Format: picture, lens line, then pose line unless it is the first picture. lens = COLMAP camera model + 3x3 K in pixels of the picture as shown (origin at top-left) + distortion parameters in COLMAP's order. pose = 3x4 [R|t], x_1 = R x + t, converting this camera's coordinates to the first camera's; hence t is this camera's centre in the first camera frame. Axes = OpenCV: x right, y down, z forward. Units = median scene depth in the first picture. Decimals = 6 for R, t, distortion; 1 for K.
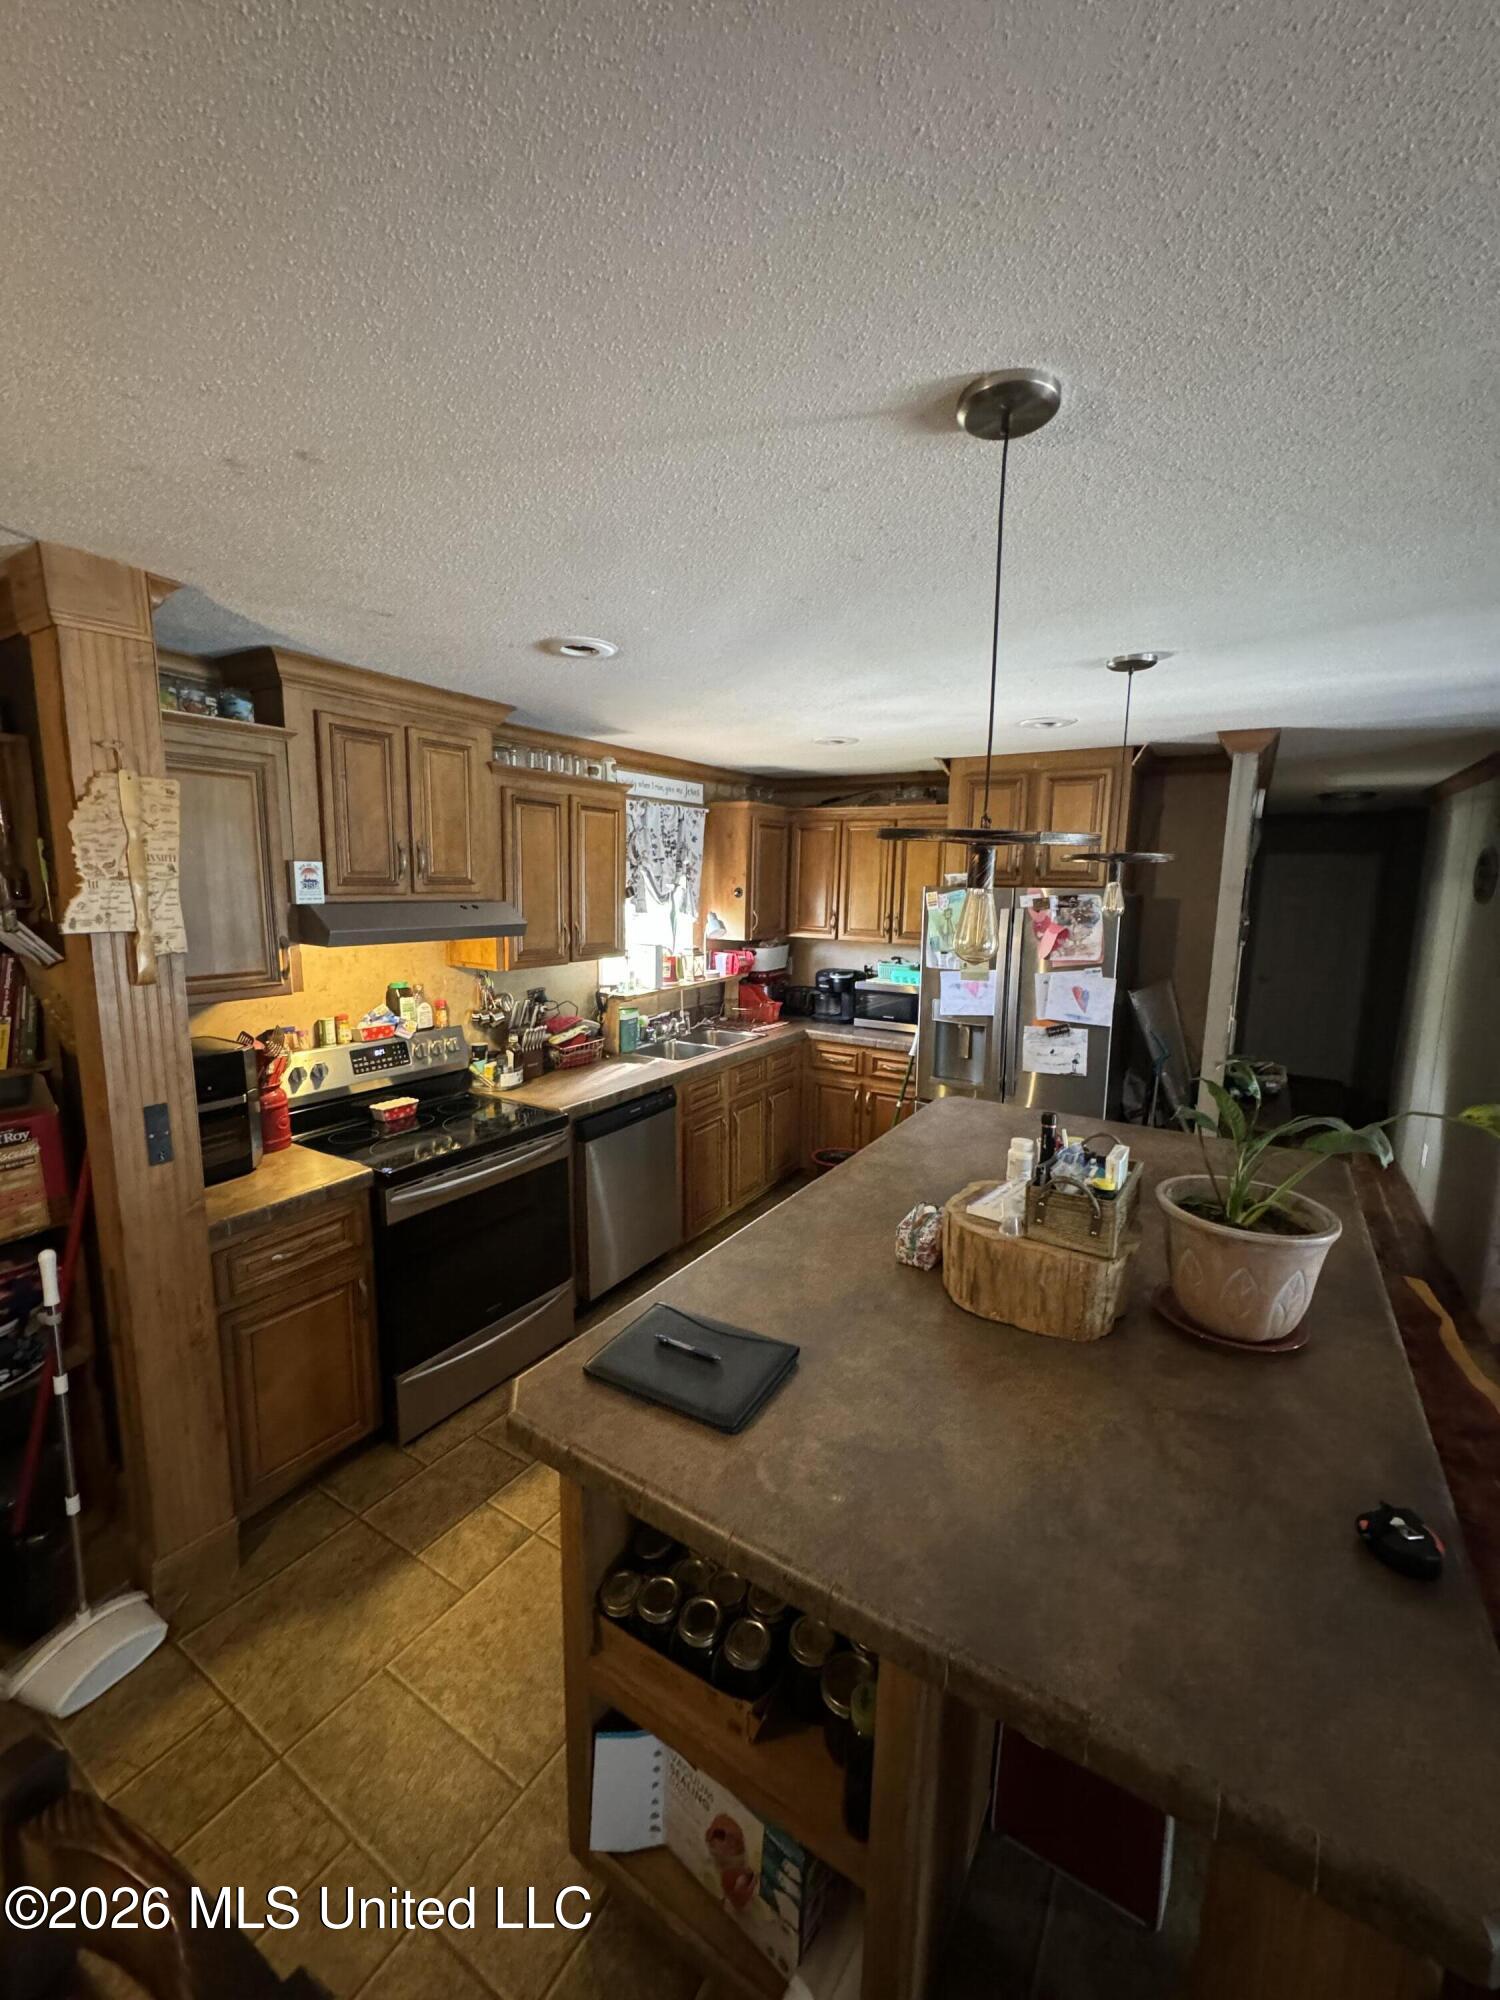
lens RADIAL K [[798.8, 0, 747.2], [0, 798.8, 999.2], [0, 0, 1]] dist [-0.003913, 0.000190]
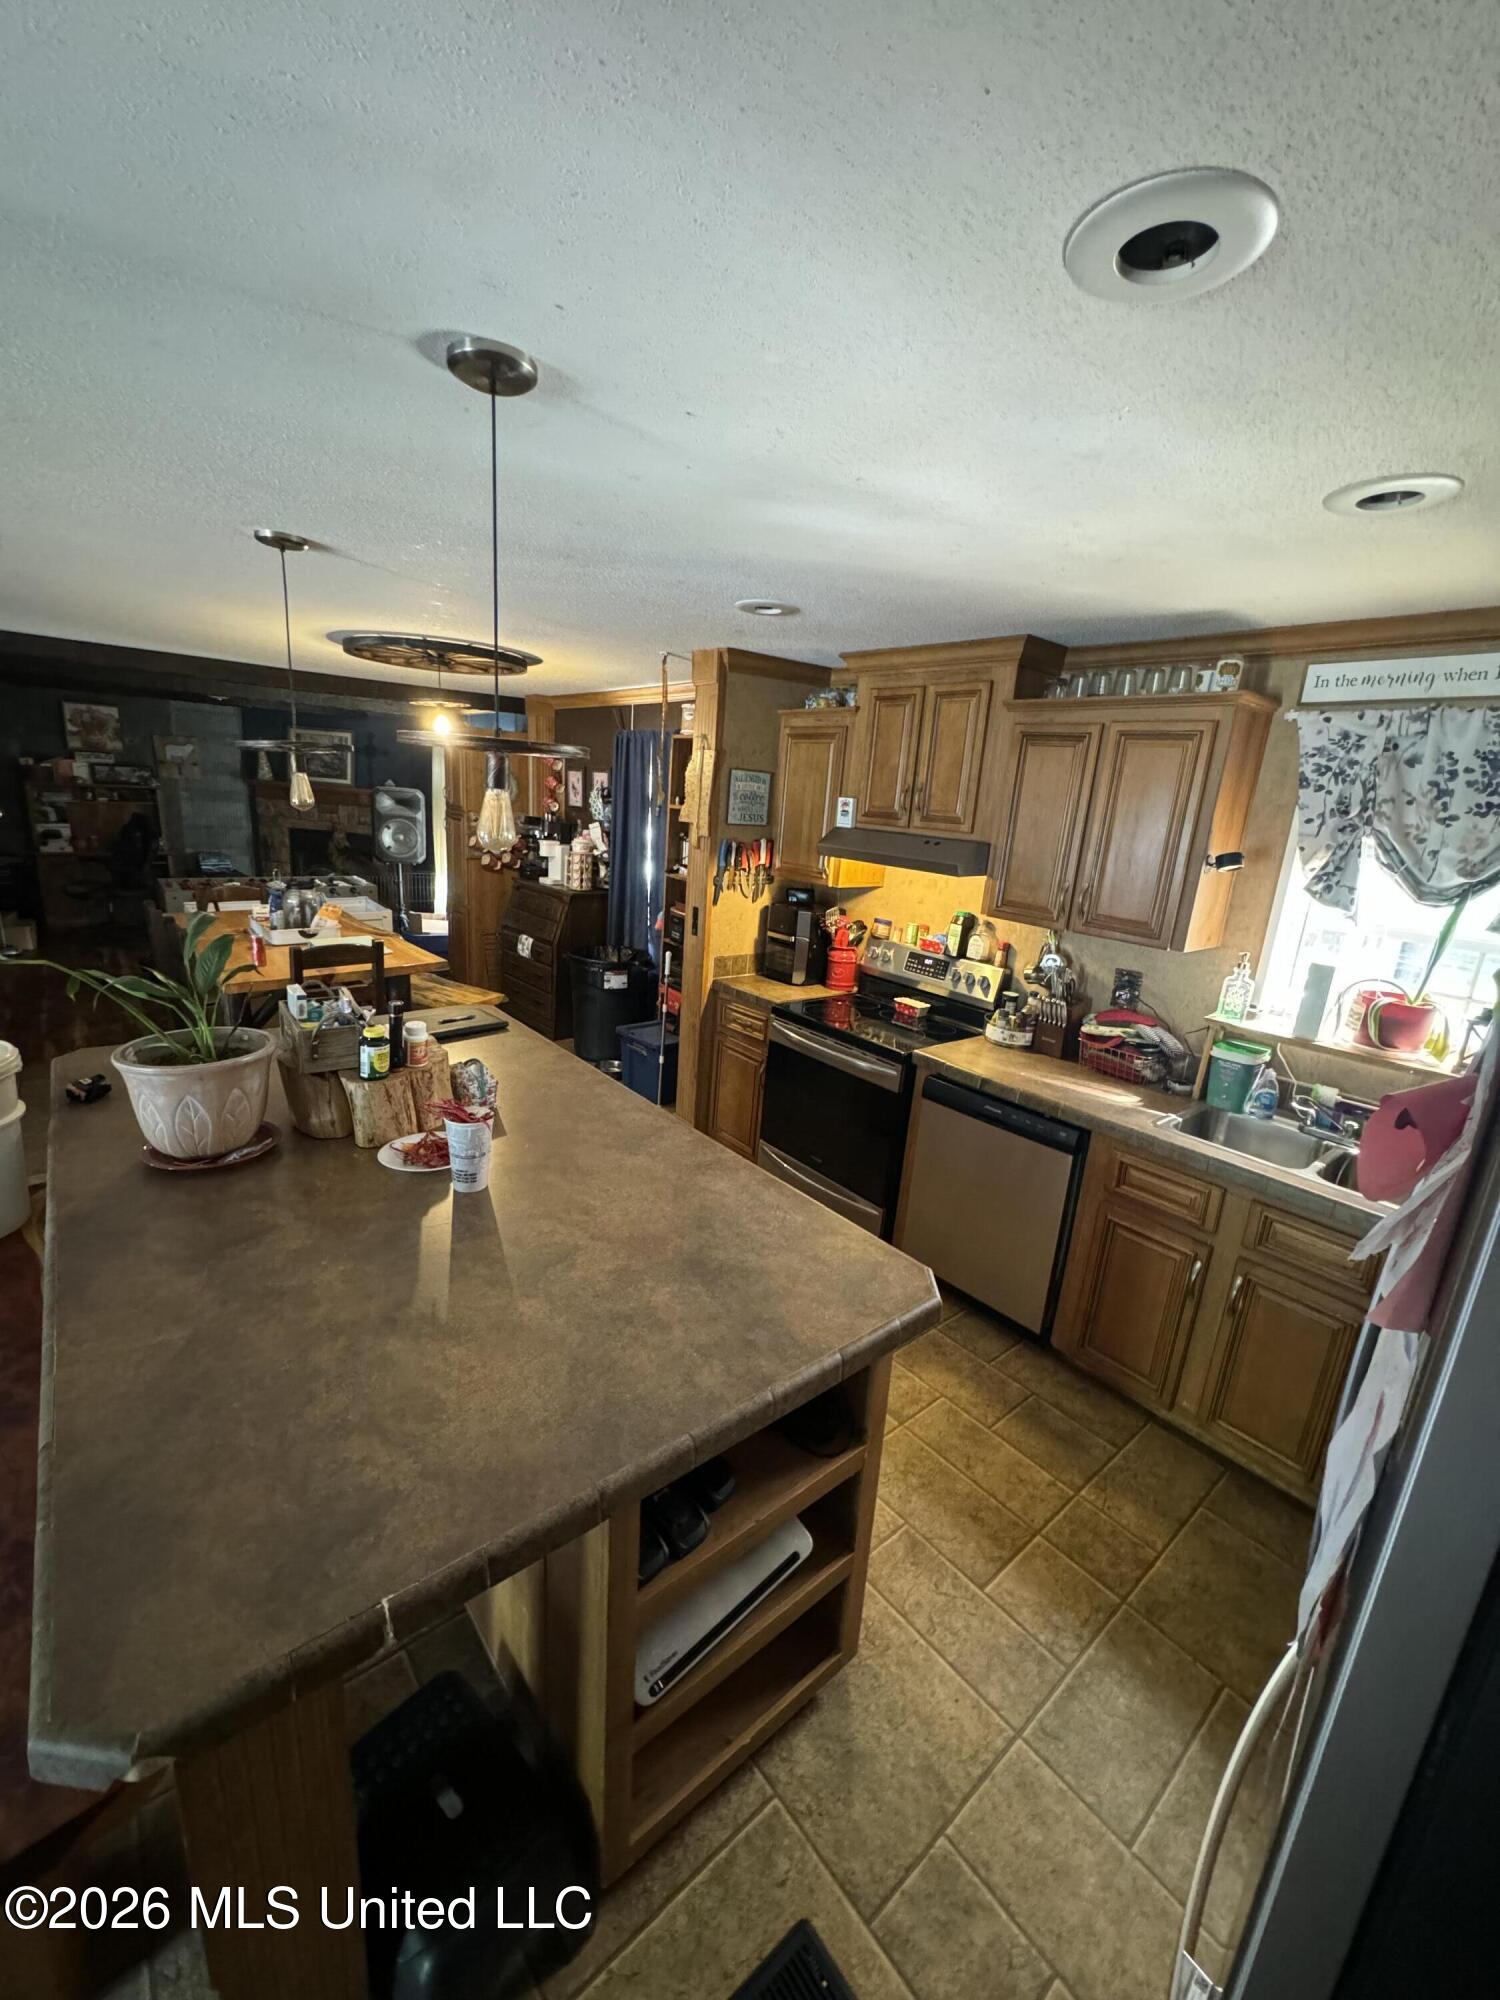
lens RADIAL K [[798.8, 0, 745.8], [0, 798.8, 998.2], [0, 0, 1]] dist [-0.003913, 0.000190]
pose [[-0.308311, 0.207922, -0.928285, 0.803453], [-0.211210, 0.936504, 0.279912, -0.170873], [0.927542, 0.282363, -0.244819, 1.103636]]
